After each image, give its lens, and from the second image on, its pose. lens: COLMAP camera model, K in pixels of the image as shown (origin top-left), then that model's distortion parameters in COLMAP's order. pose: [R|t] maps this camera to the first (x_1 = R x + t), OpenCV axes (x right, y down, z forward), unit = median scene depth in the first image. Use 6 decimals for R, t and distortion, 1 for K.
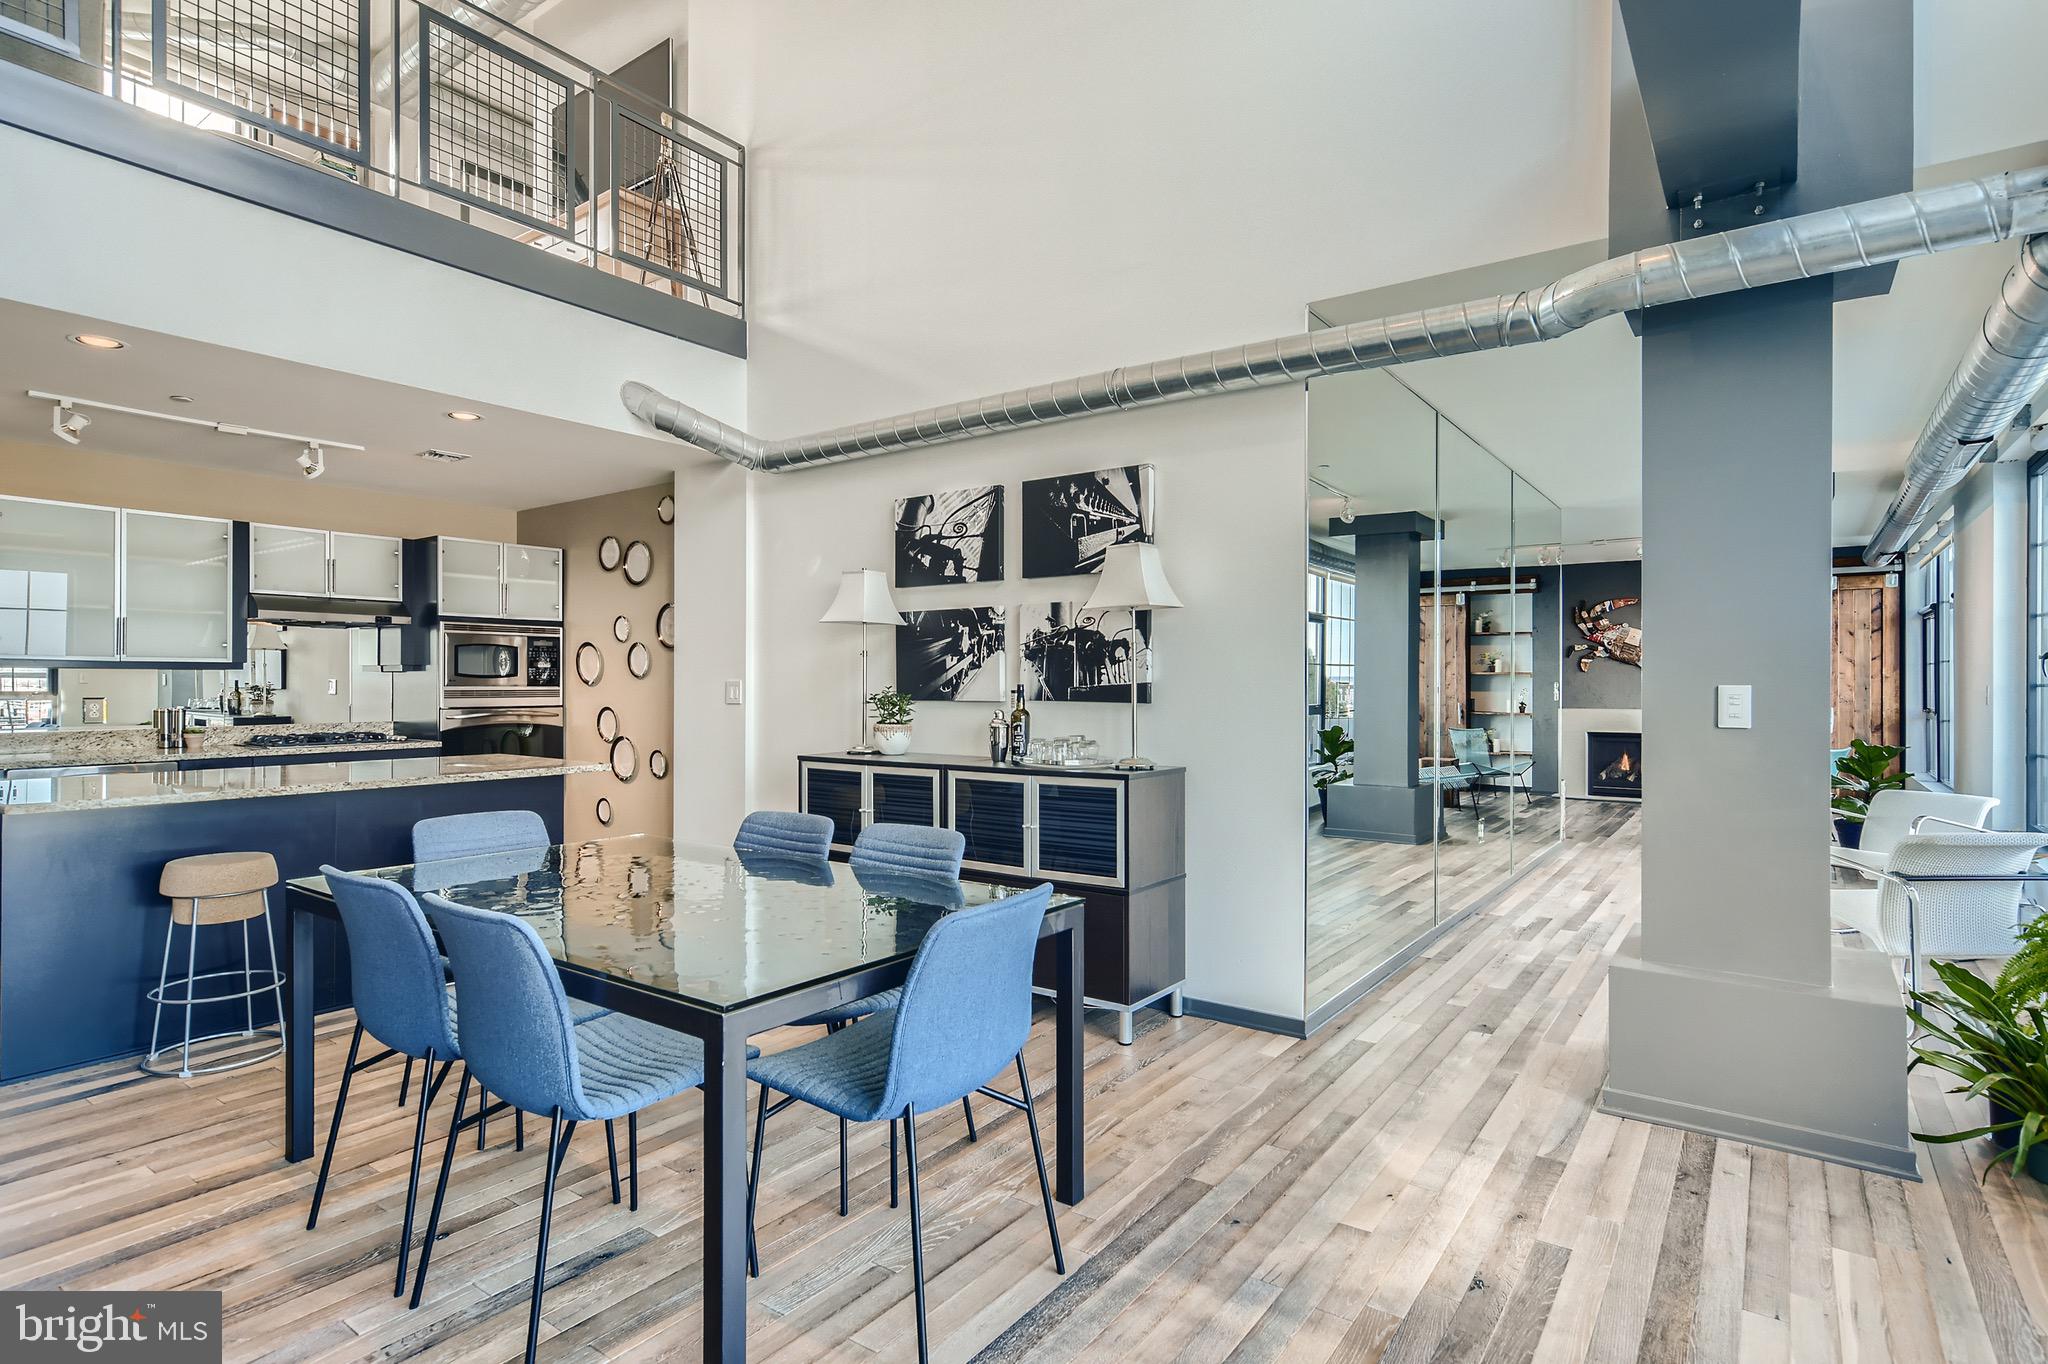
lens RADIAL K [[1037.6, 0, 1040.2], [0, 1037.6, 680.2], [0, 0, 1]] dist [0.000379, 0.000603]
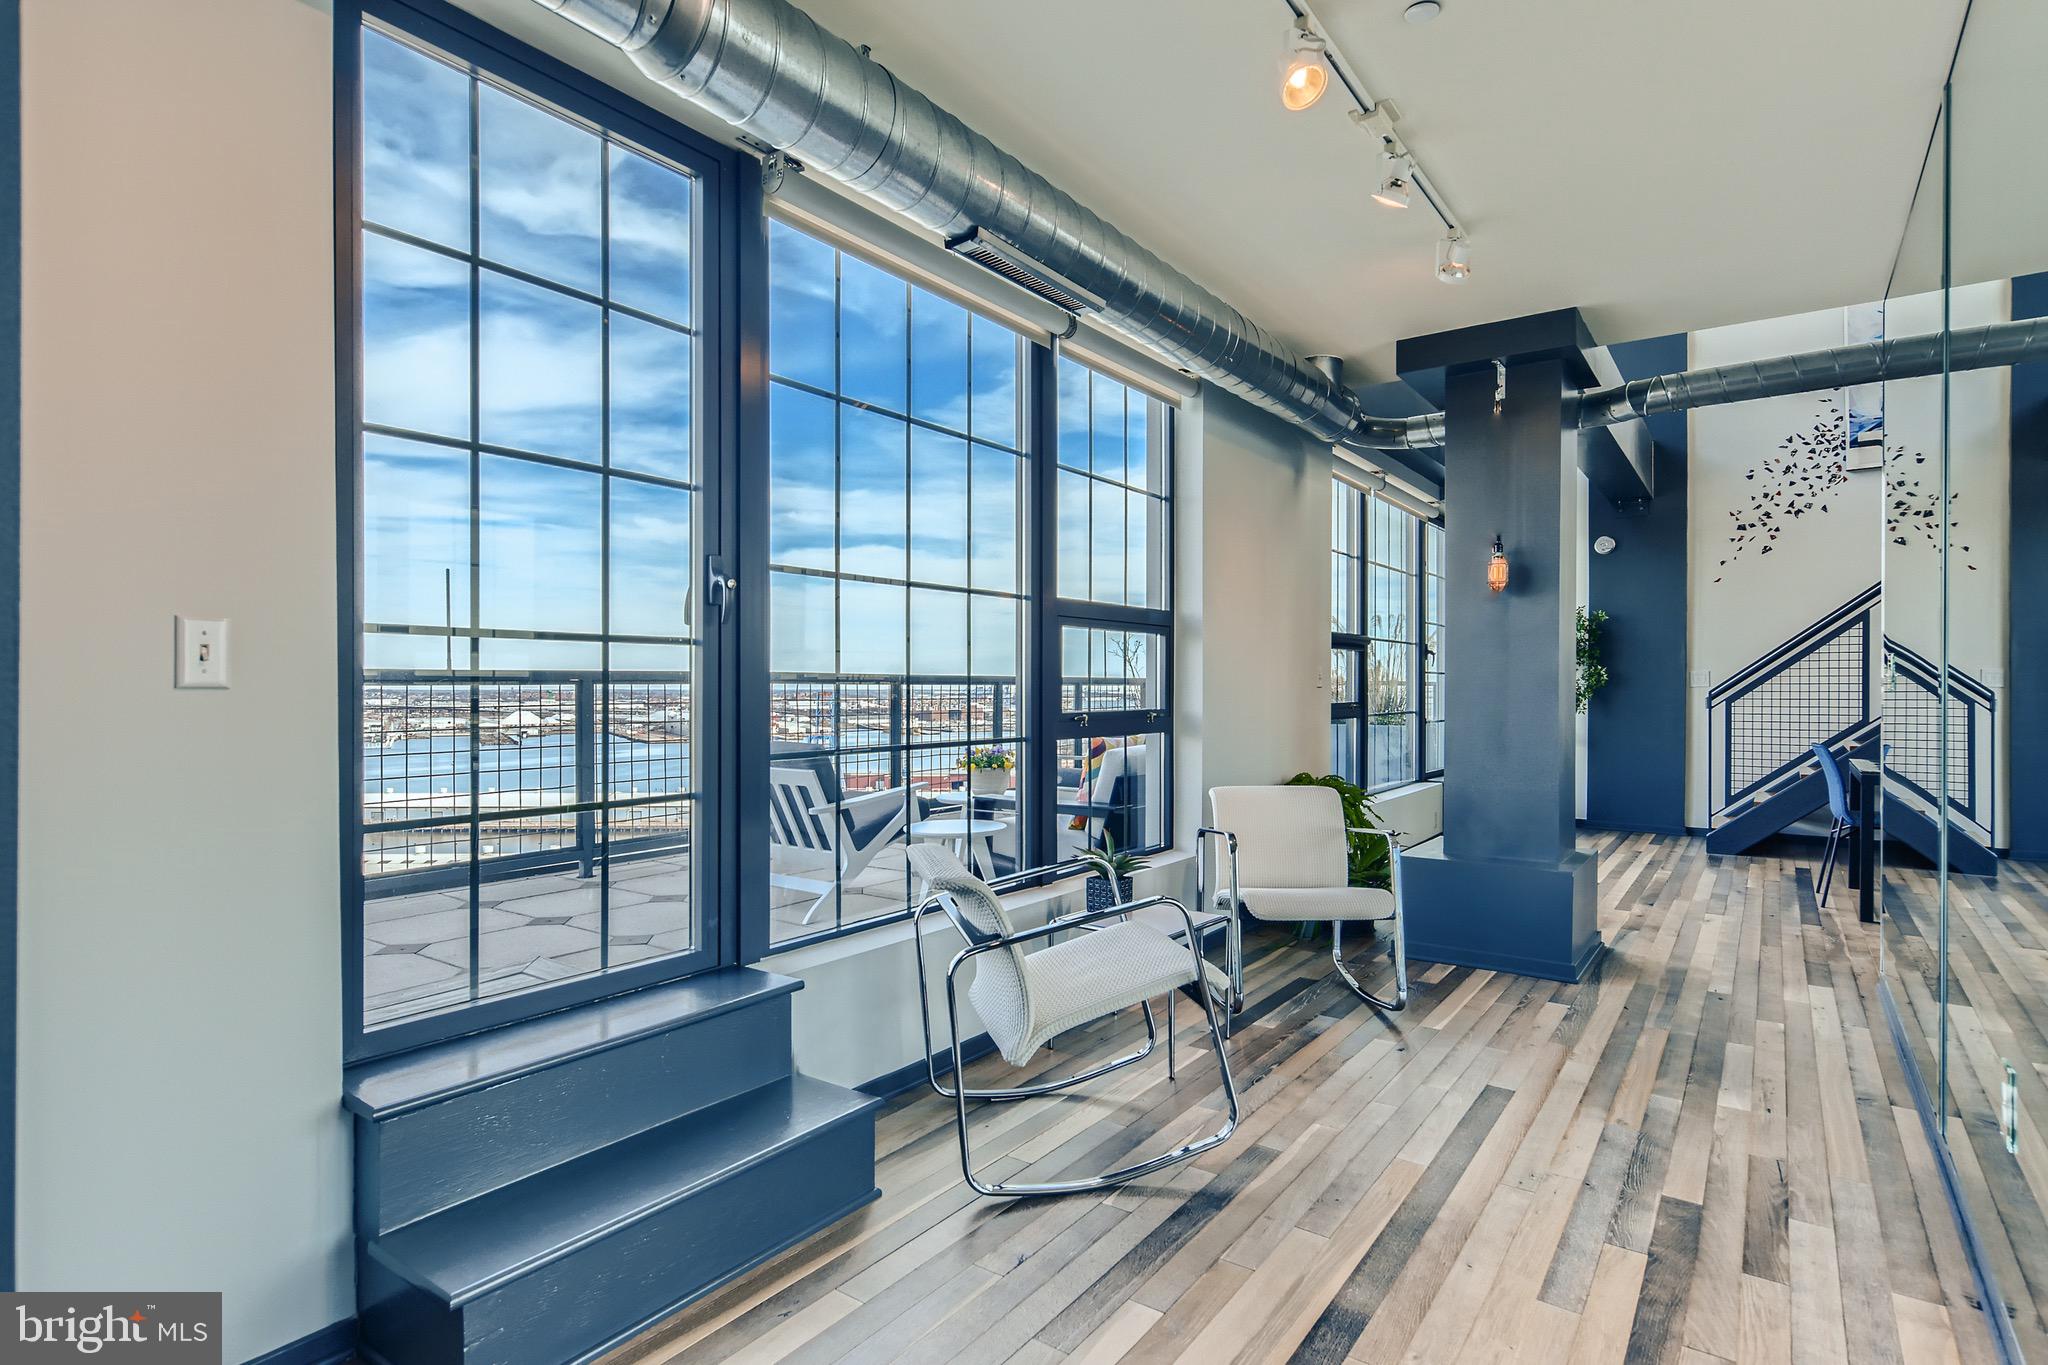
lens RADIAL K [[1045.4, 0, 1035.8], [0, 1045.4, 693.0], [0, 0, 1]] dist [-0.001112, 0.000270]
pose [[-0.999989, -0.001916, 0.004297, 0.330709], [-0.001911, 0.999998, 0.001113, 0.011984], [-0.004299, 0.001105, -0.999990, 0.612349]]
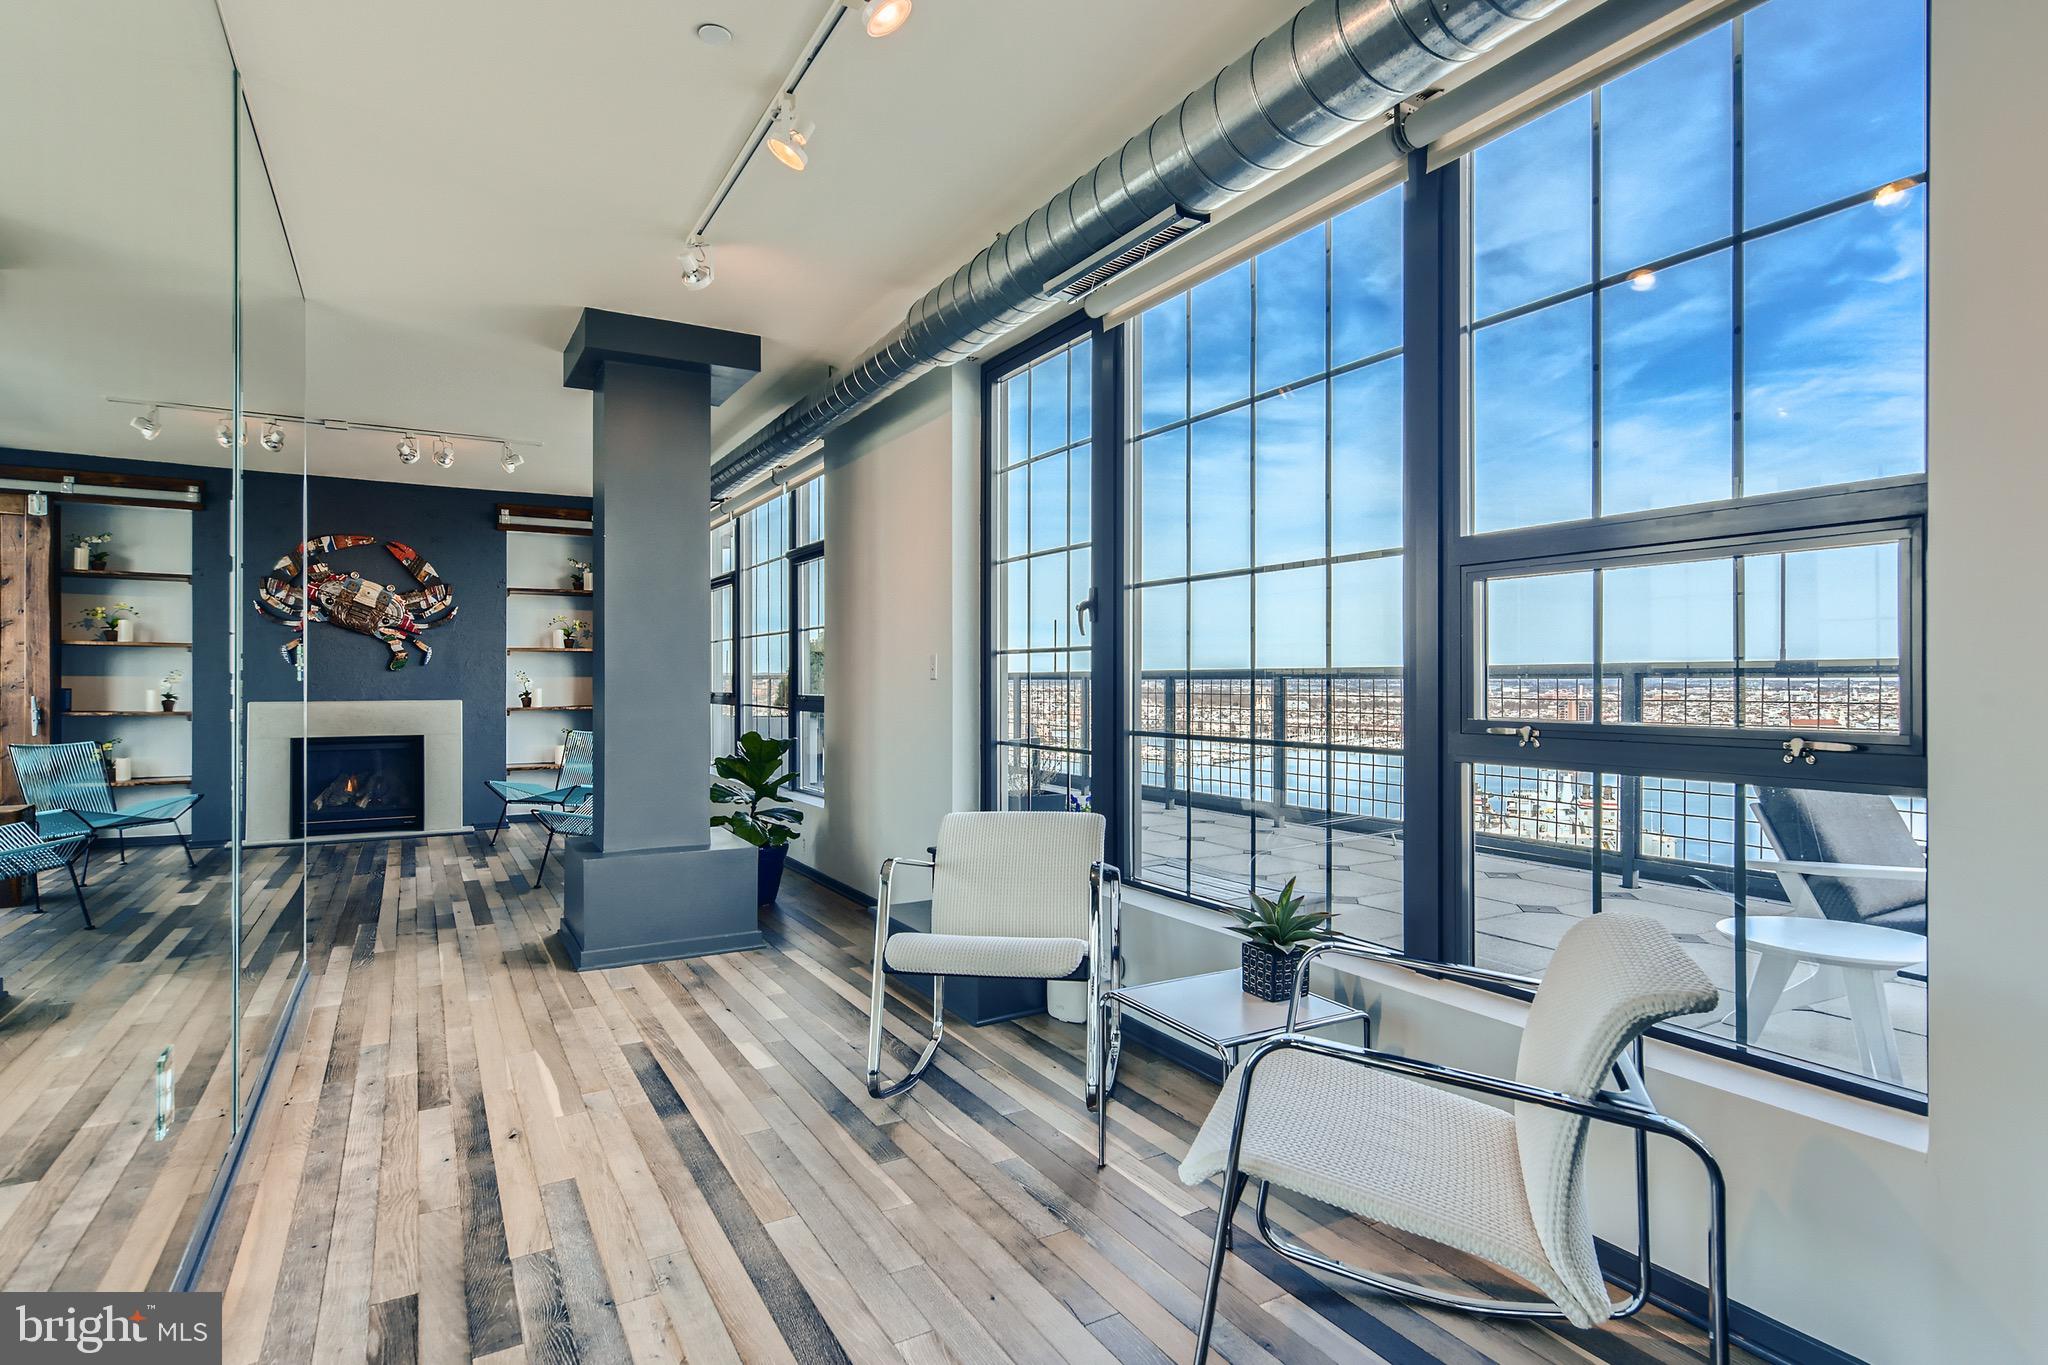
lens RADIAL K [[1045.4, 0, 1035.8], [0, 1045.4, 693.0], [0, 0, 1]] dist [-0.001112, 0.000270]
pose [[0.410525, -0.015244, 0.911722, 0.124665], [-0.001580, 0.999847, 0.017429, 0.009985], [-0.911848, -0.008595, 0.410438, 0.311328]]
